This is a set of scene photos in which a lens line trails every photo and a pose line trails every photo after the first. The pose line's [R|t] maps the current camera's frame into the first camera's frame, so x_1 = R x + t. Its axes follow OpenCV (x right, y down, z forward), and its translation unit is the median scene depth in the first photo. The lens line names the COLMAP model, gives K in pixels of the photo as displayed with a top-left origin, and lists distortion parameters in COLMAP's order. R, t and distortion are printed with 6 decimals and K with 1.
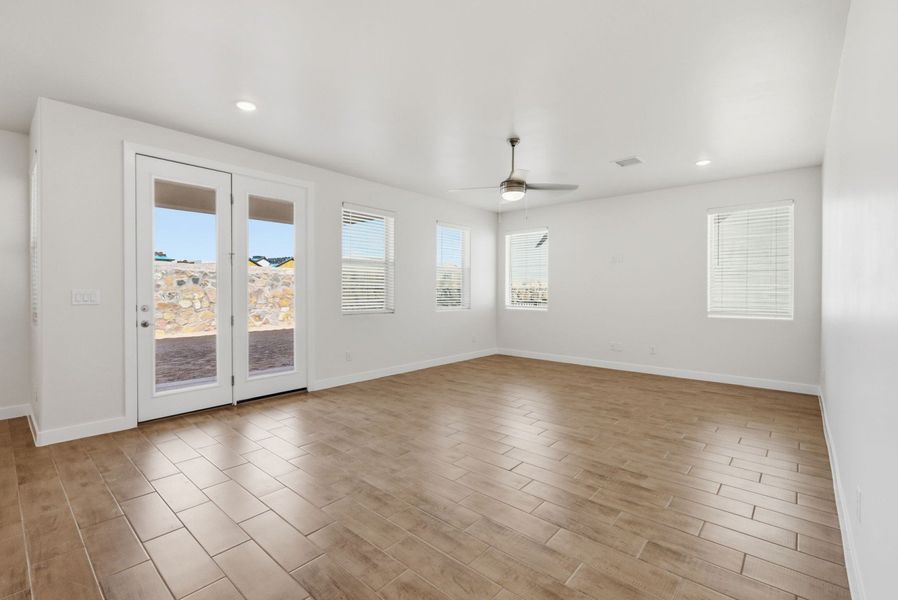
lens RADIAL K [[396.2, 0, 448.6], [0, 396.2, 296.0], [0, 0, 1]] dist [0.000688, -0.000091]
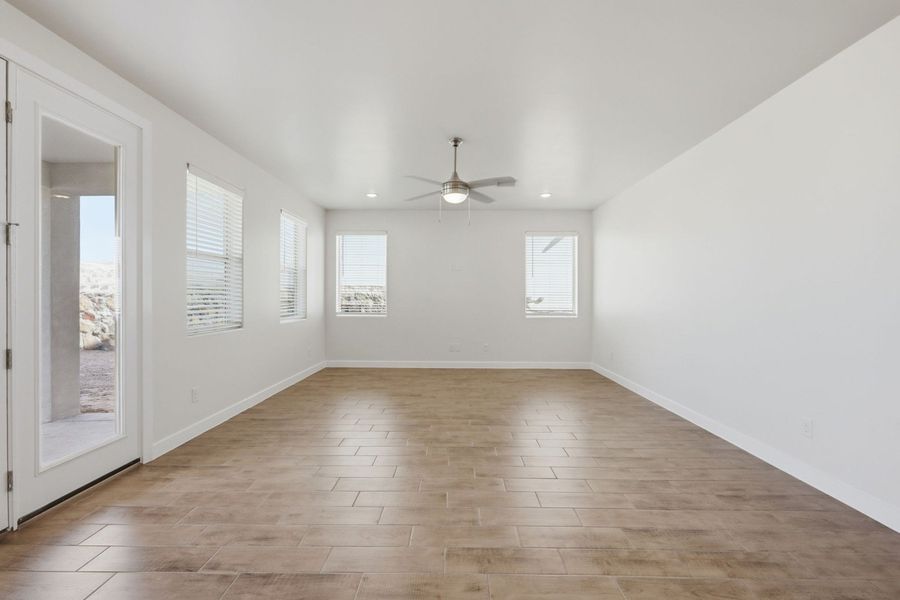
lens RADIAL K [[397.1, 0, 447.2], [0, 397.1, 295.1], [0, 0, 1]] dist [0.000688, -0.000091]
pose [[0.762107, 0.001208, 0.647450, -0.411236], [0.009147, 0.999878, -0.012632, -0.004808], [-0.647386, 0.015549, 0.762003, 0.245215]]
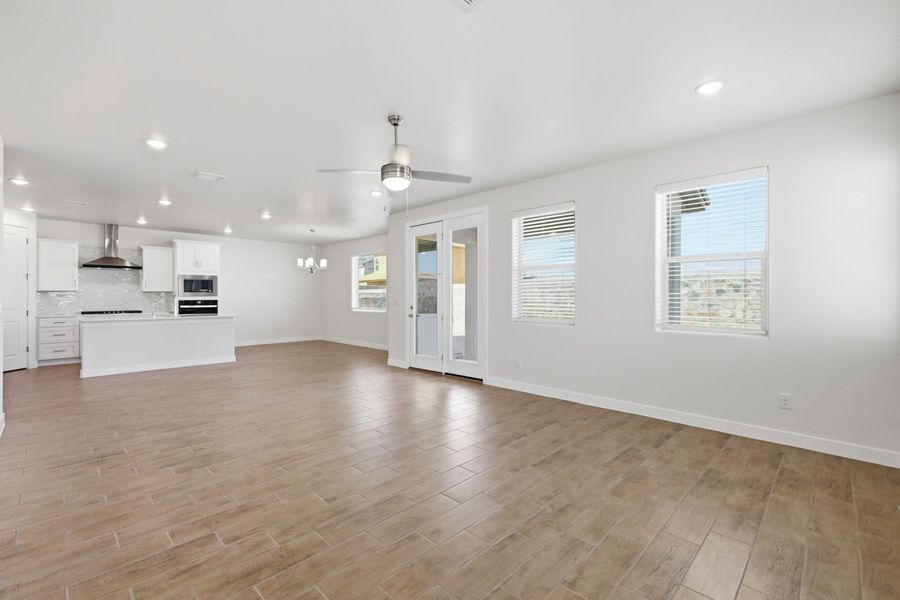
lens RADIAL K [[397.1, 0, 455.9], [0, 397.1, 296.8], [0, 0, 1]] dist [0.000688, -0.000091]
pose [[-0.054825, -0.007457, -0.998468, 0.867642], [-0.016854, 0.999837, -0.006542, -0.008064], [0.998354, 0.016469, -0.054941, 1.023605]]
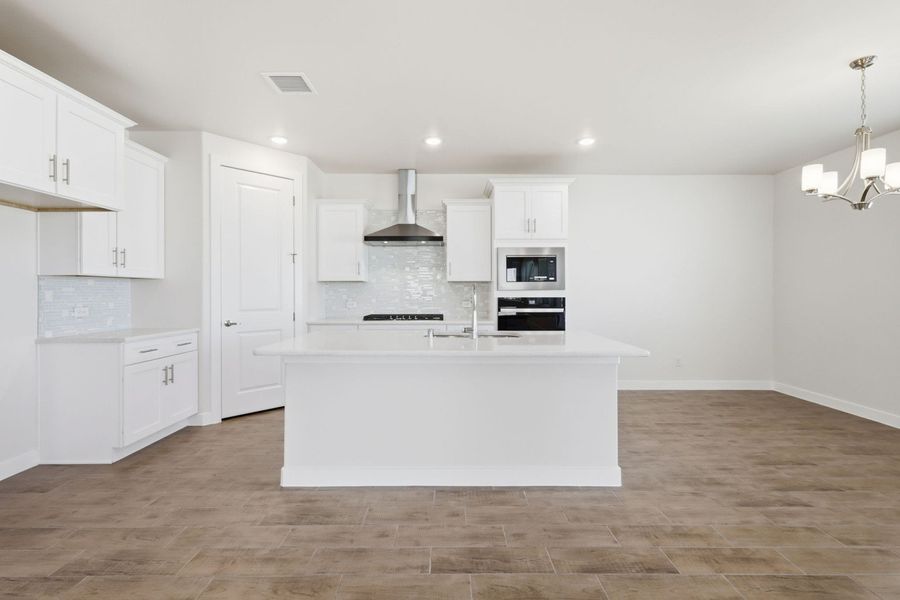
lens RADIAL K [[397.1, 0, 450.5], [0, 397.1, 291.8], [0, 0, 1]] dist [0.000688, -0.000091]
pose [[-0.750675, -0.003991, -0.660660, -0.196749], [-0.015009, 0.999827, 0.011014, -0.004984], [0.660501, 0.018184, -0.750605, 0.269971]]
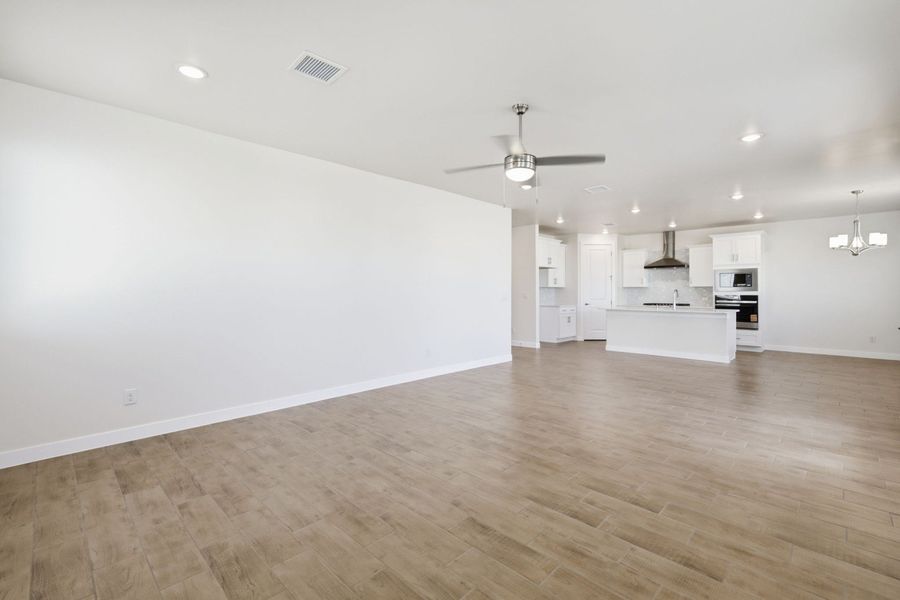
lens RADIAL K [[397.1, 0, 448.2], [0, 397.1, 288.7], [0, 0, 1]] dist [0.000688, -0.000091]
pose [[-0.997876, -0.004680, 0.064976, 0.225166], [-0.004110, 0.999952, 0.008908, -0.023669], [-0.065015, 0.008622, -0.997847, 1.588938]]
